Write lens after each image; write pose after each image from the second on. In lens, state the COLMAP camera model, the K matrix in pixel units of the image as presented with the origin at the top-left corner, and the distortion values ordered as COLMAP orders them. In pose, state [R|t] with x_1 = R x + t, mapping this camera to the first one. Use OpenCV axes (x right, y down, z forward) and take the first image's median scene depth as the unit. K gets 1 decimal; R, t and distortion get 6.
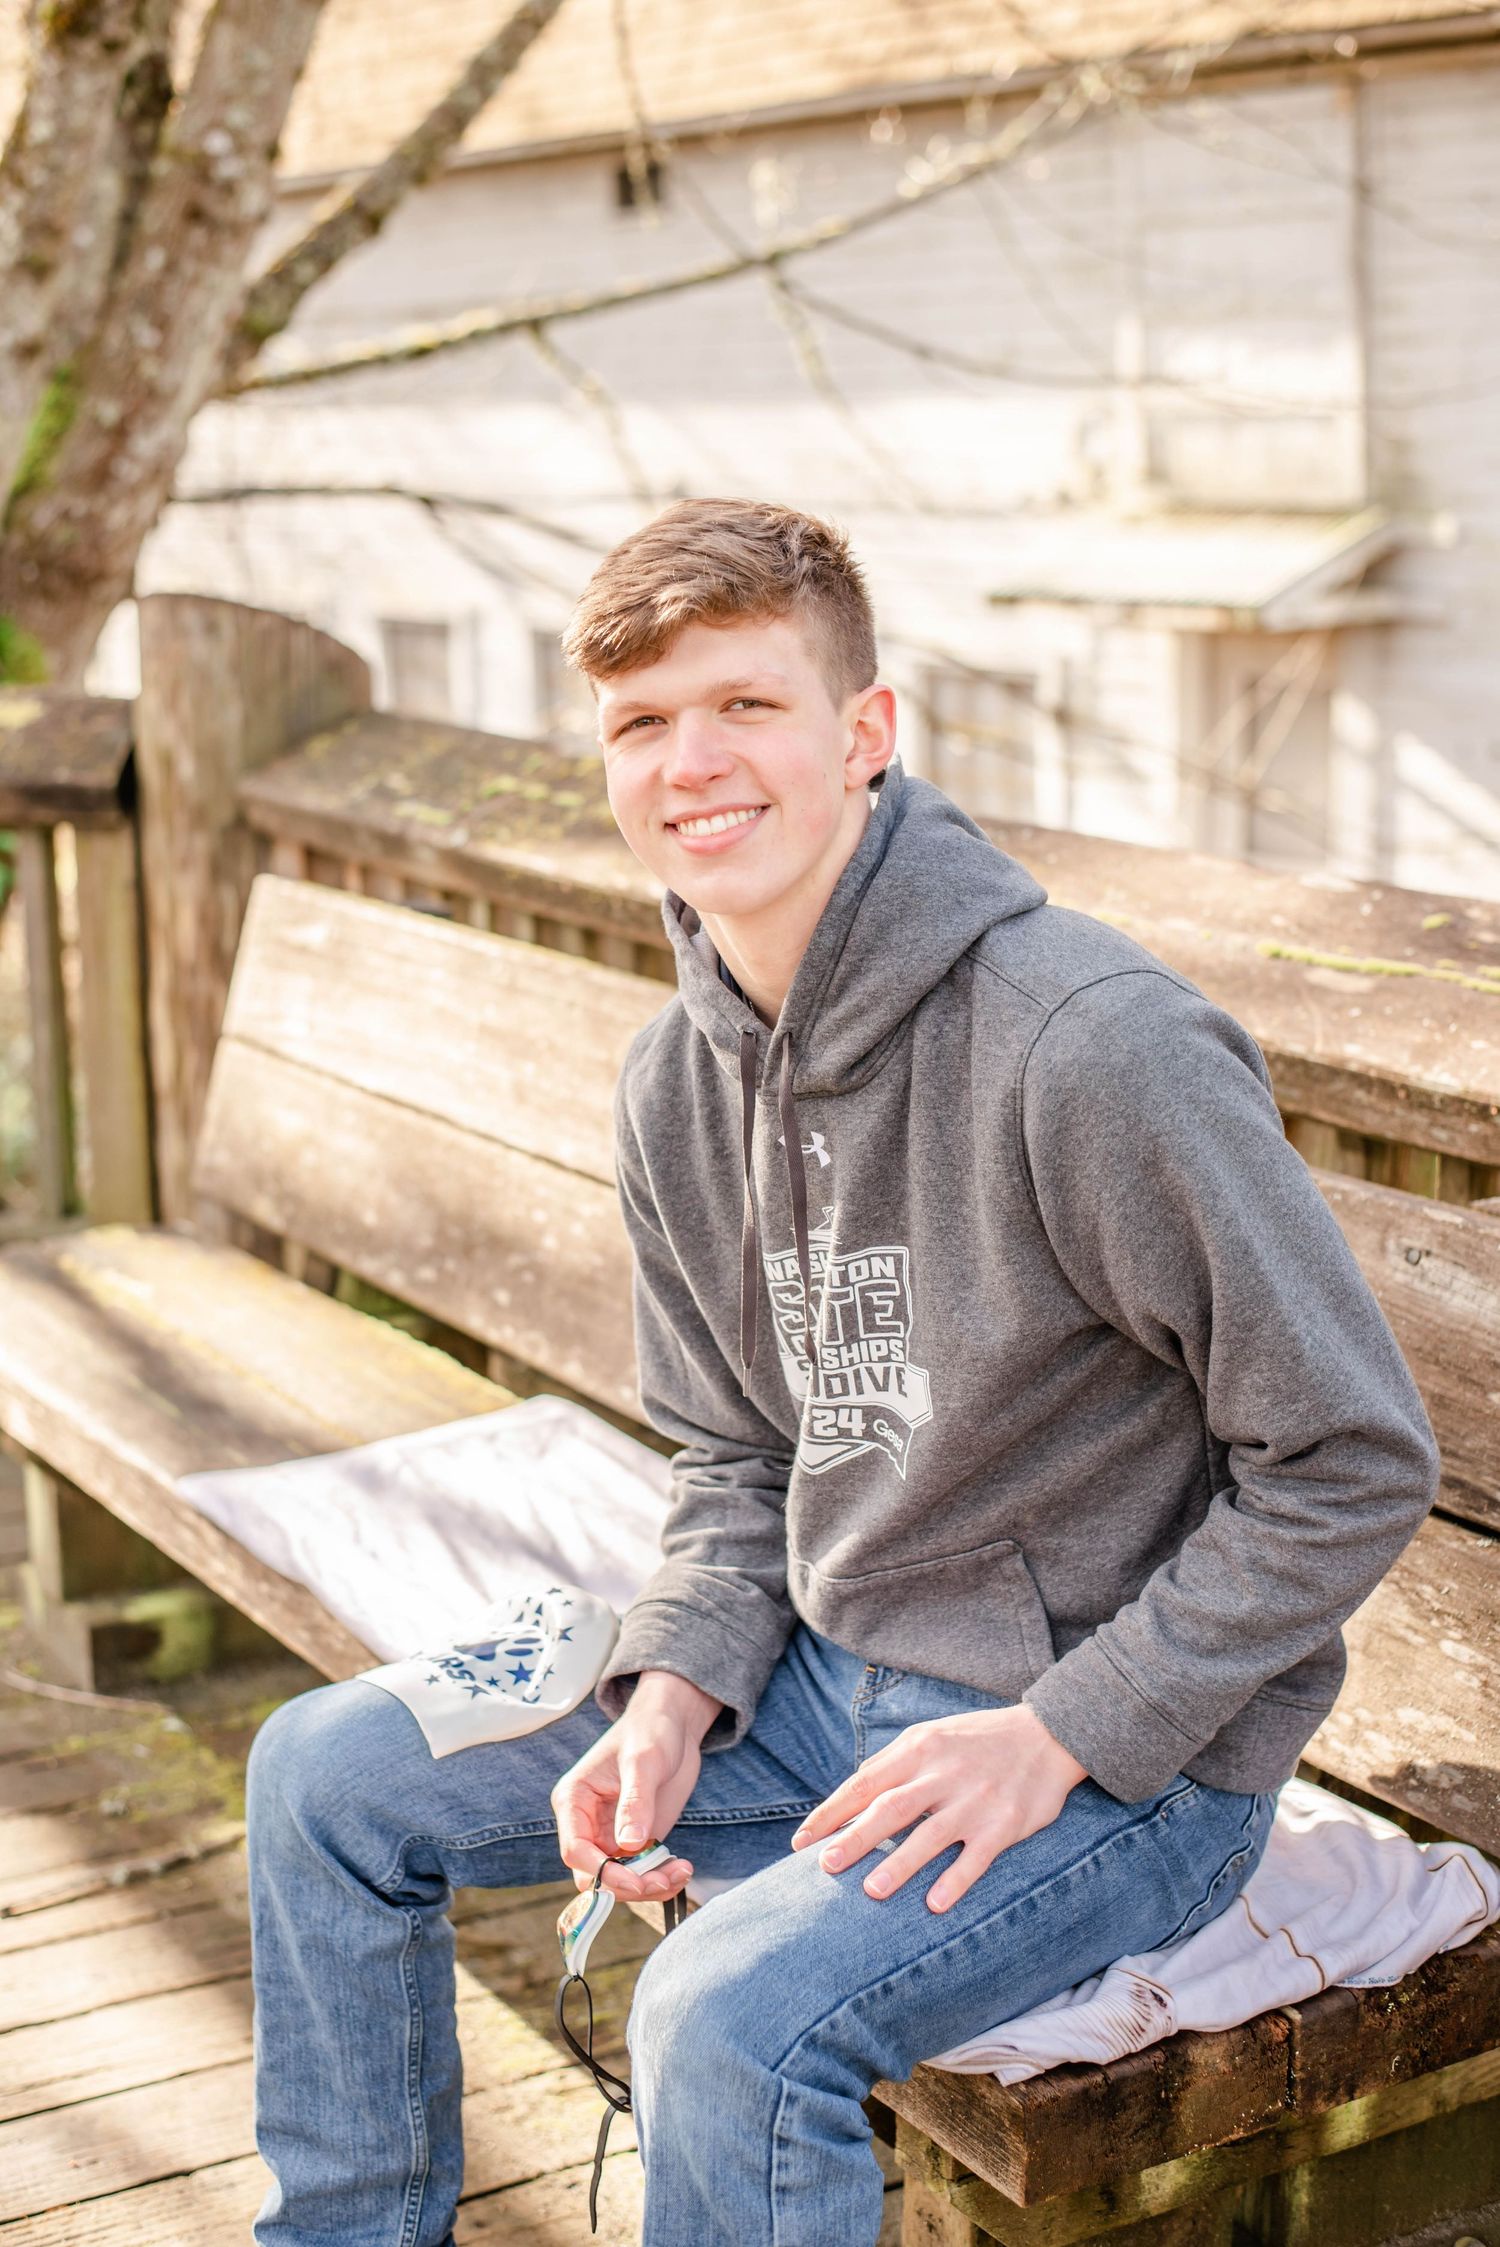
lens RADIAL K [[3323.7, 0, 759.9], [0, 3323.7, 1202.6], [0, 0, 1]] dist [-0.110529, 0.082355]
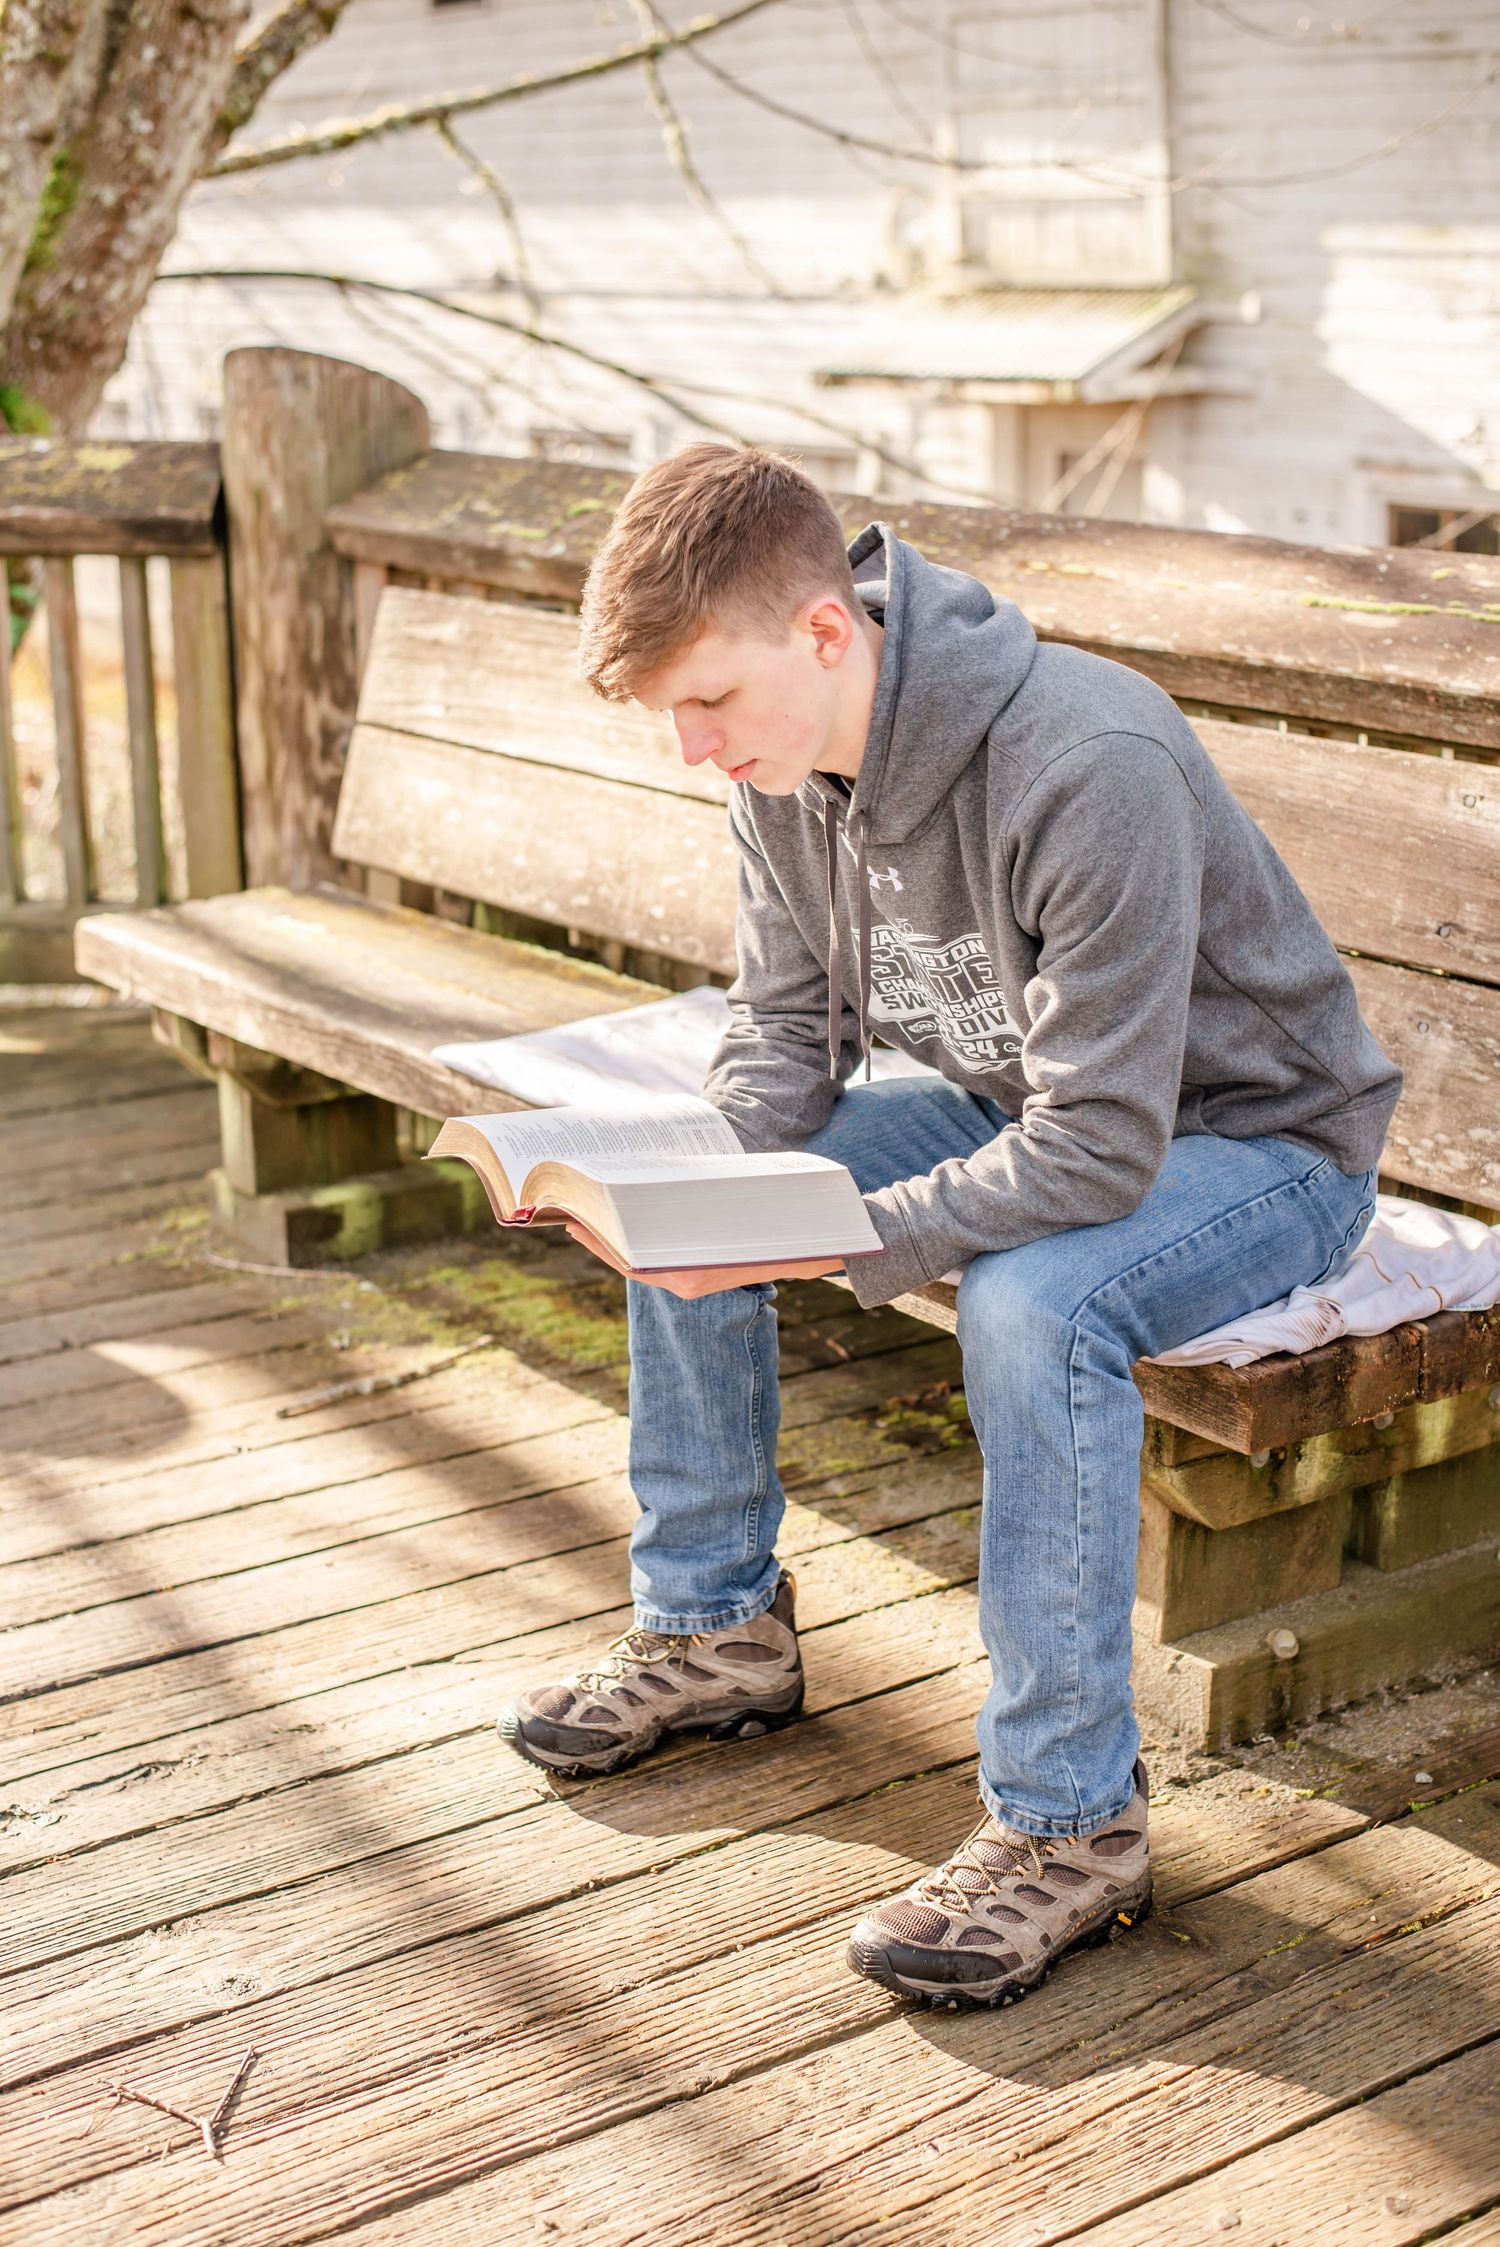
lens RADIAL K [[3323.7, 0, 759.9], [0, 3323.7, 1202.6], [0, 0, 1]] dist [-0.110529, 0.082355]
pose [[0.996698, -0.026631, 0.076706, -0.107941], [0.022122, 0.998010, 0.059050, 0.050686], [-0.078126, -0.057158, 0.995304, -0.178607]]
